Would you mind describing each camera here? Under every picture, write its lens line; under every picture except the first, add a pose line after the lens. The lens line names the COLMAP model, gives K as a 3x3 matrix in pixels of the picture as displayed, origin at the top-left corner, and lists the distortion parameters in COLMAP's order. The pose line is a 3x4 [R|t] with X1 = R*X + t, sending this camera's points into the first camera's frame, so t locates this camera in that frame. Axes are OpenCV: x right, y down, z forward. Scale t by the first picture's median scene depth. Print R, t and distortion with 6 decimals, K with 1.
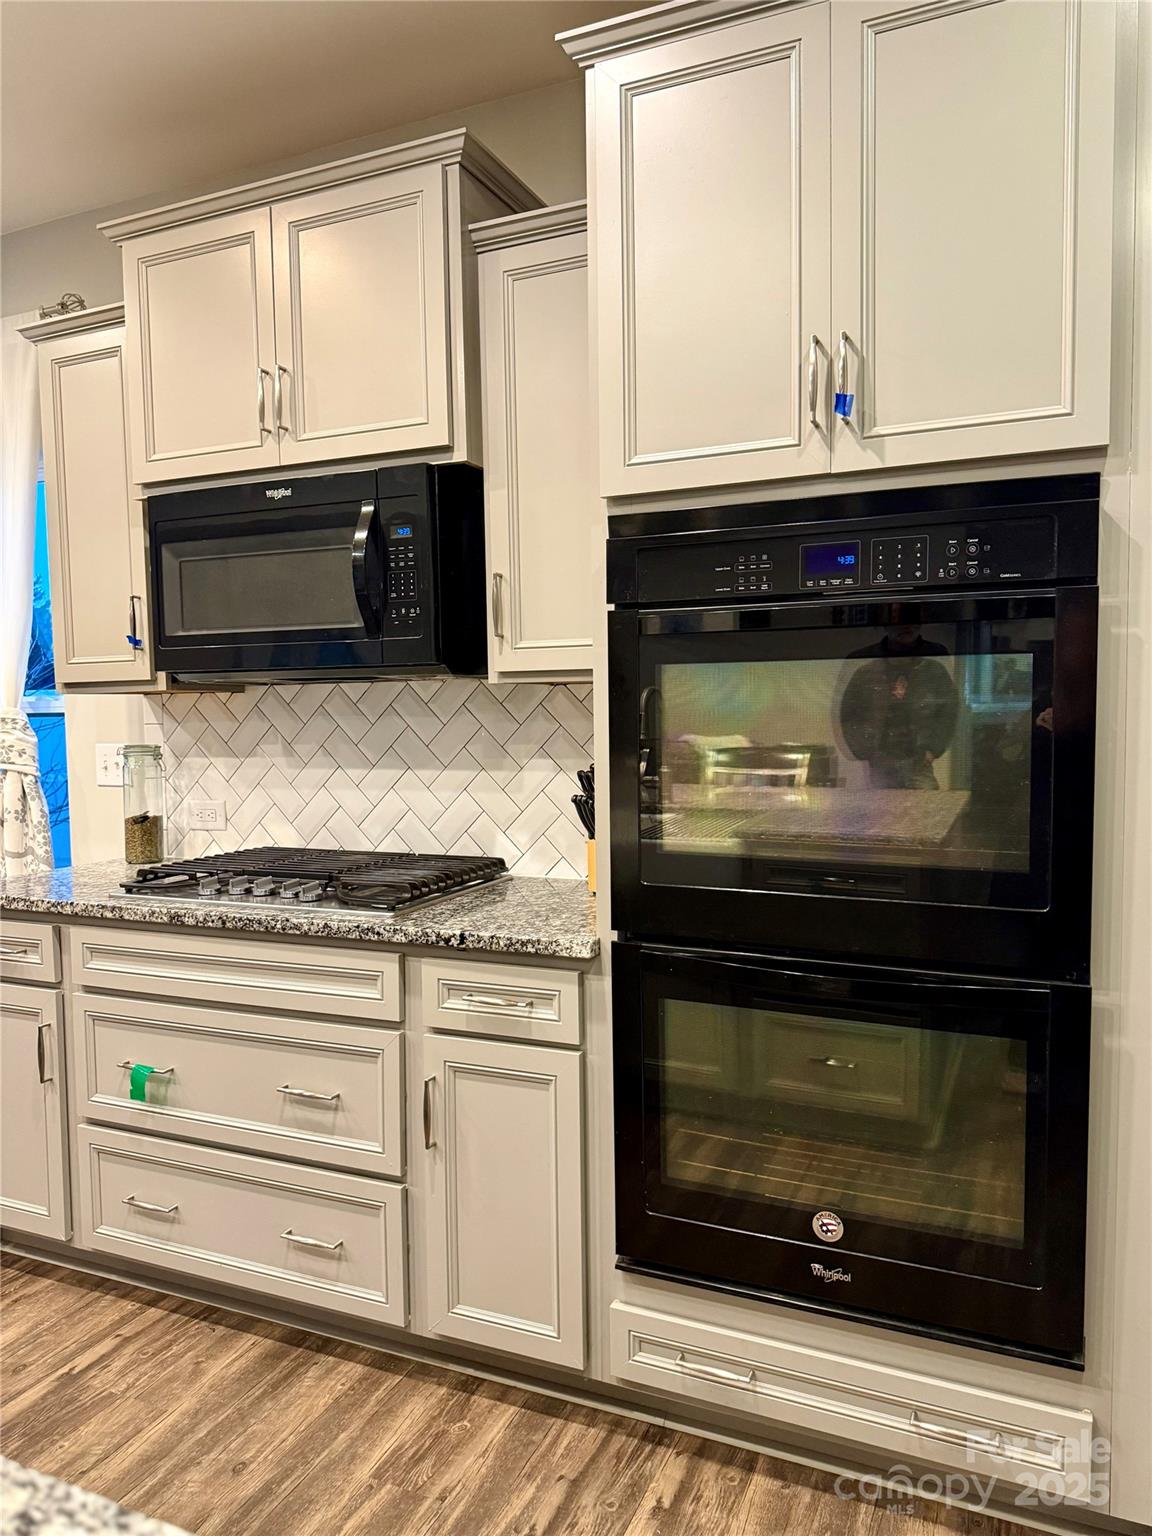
lens RADIAL K [[1079.2, 0, 582.9], [0, 1079.2, 776.6], [0, 0, 1]] dist [0.103633, -0.155609]
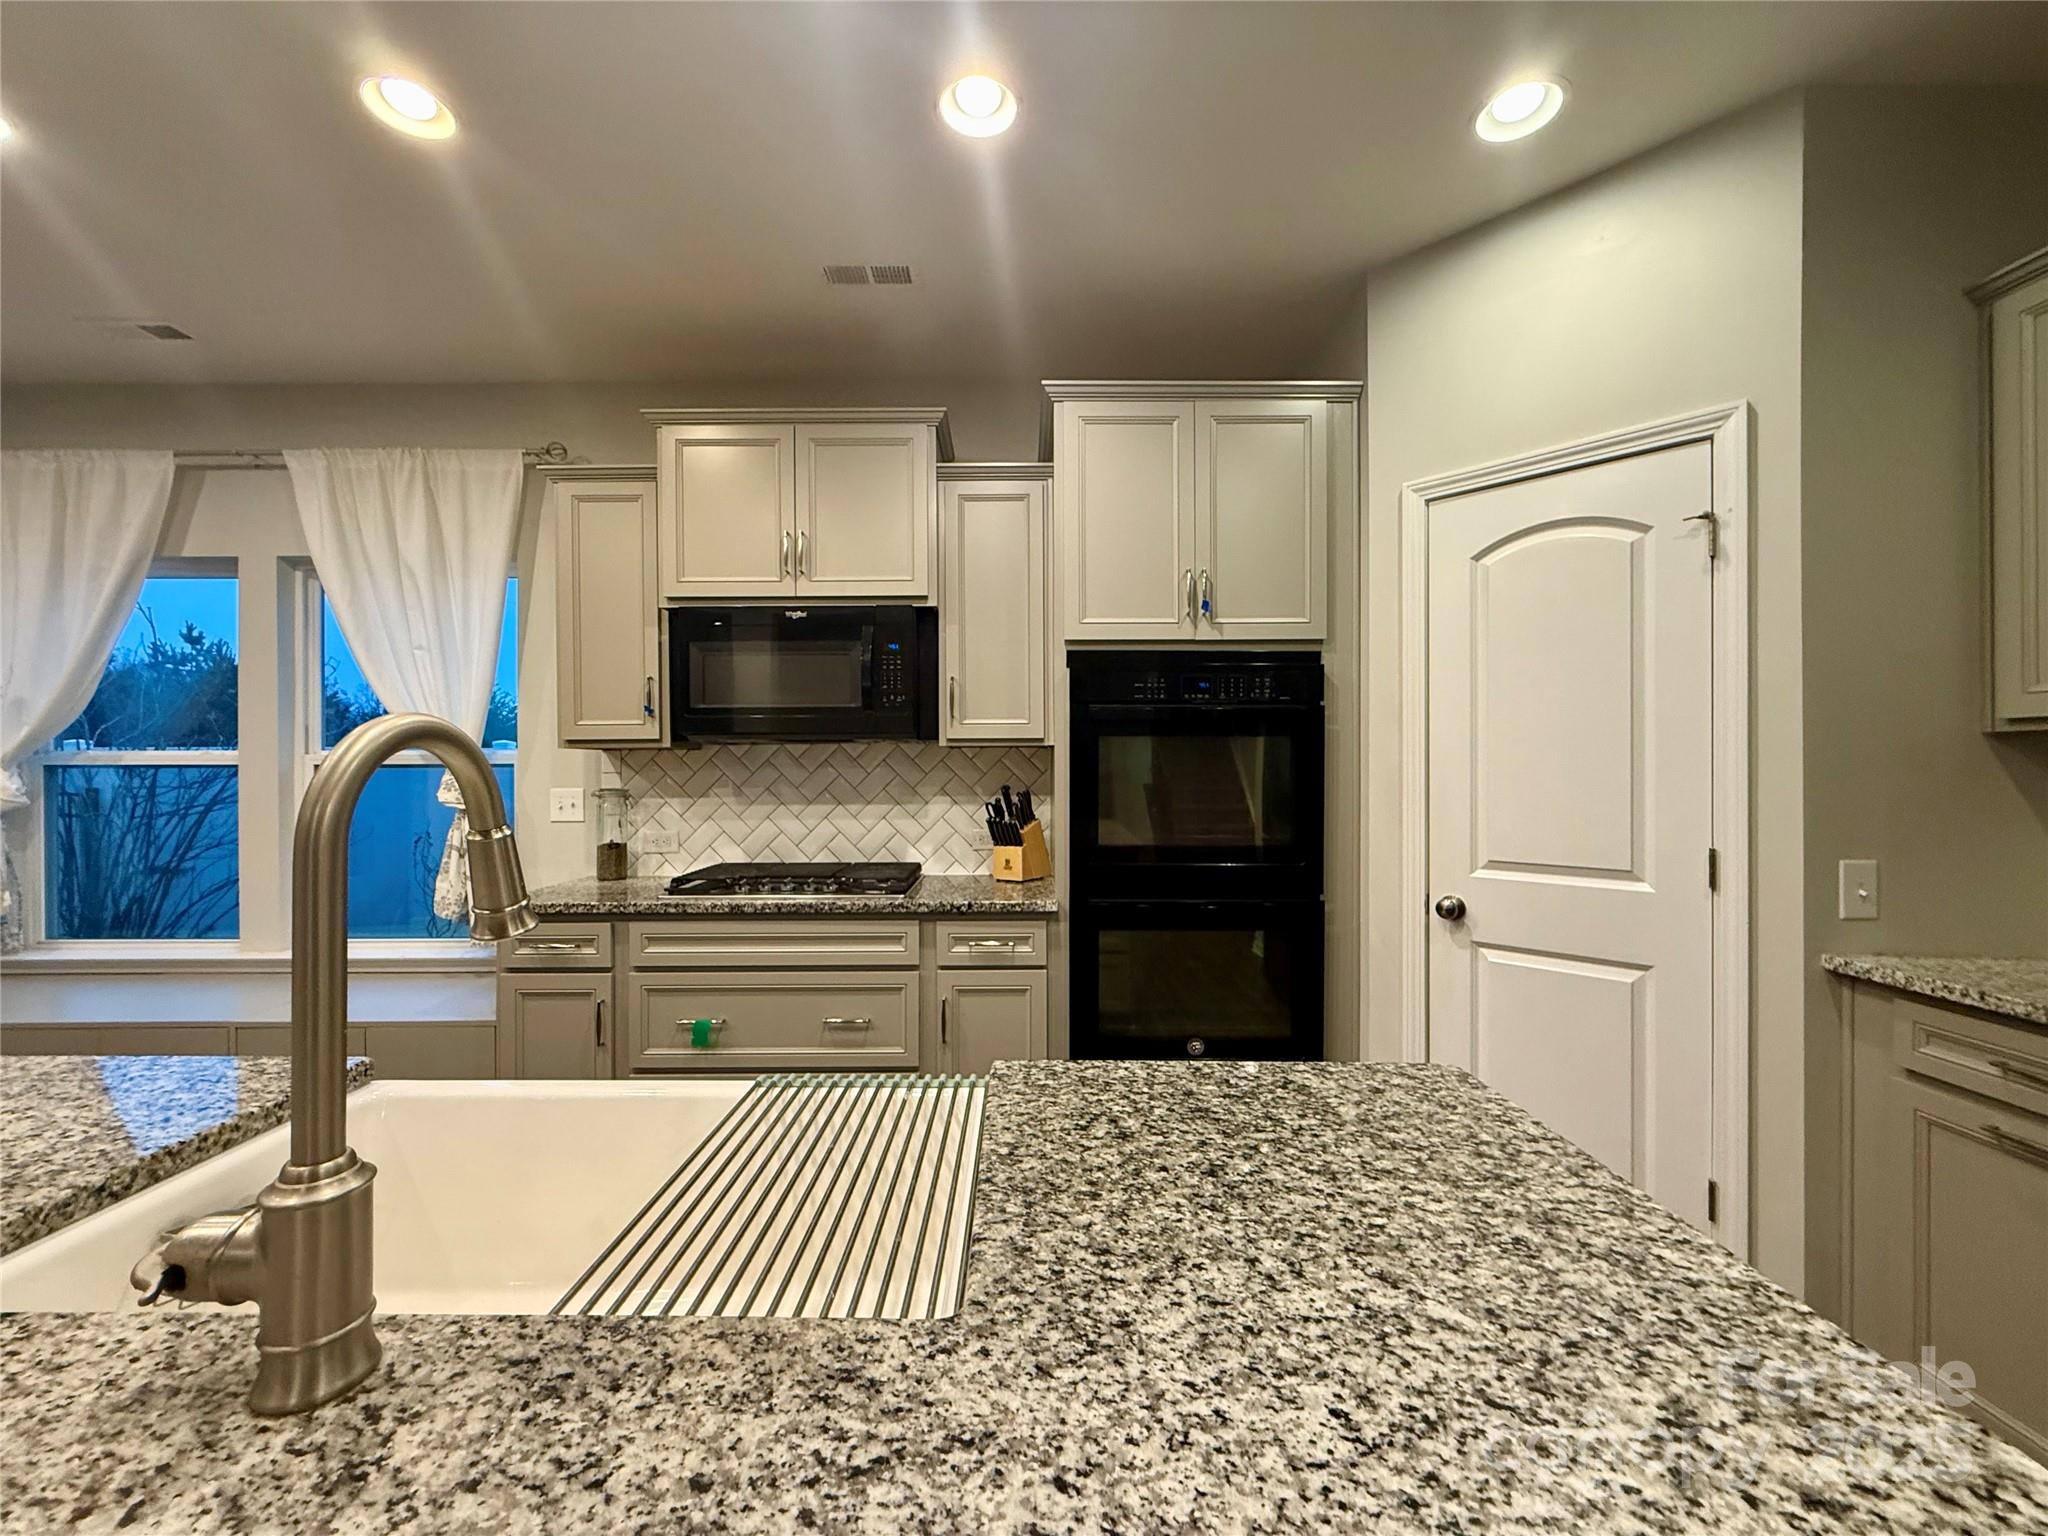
lens RADIAL K [[815.7, 0, 1022.3], [0, 815.7, 765.8], [0, 0, 1]] dist [0.000833, -0.000090]
pose [[0.912062, 0.012664, 0.409857, -0.444963], [0.016735, 0.997541, -0.068064, 0.022793], [-0.409711, 0.068937, 0.909607, -0.106820]]
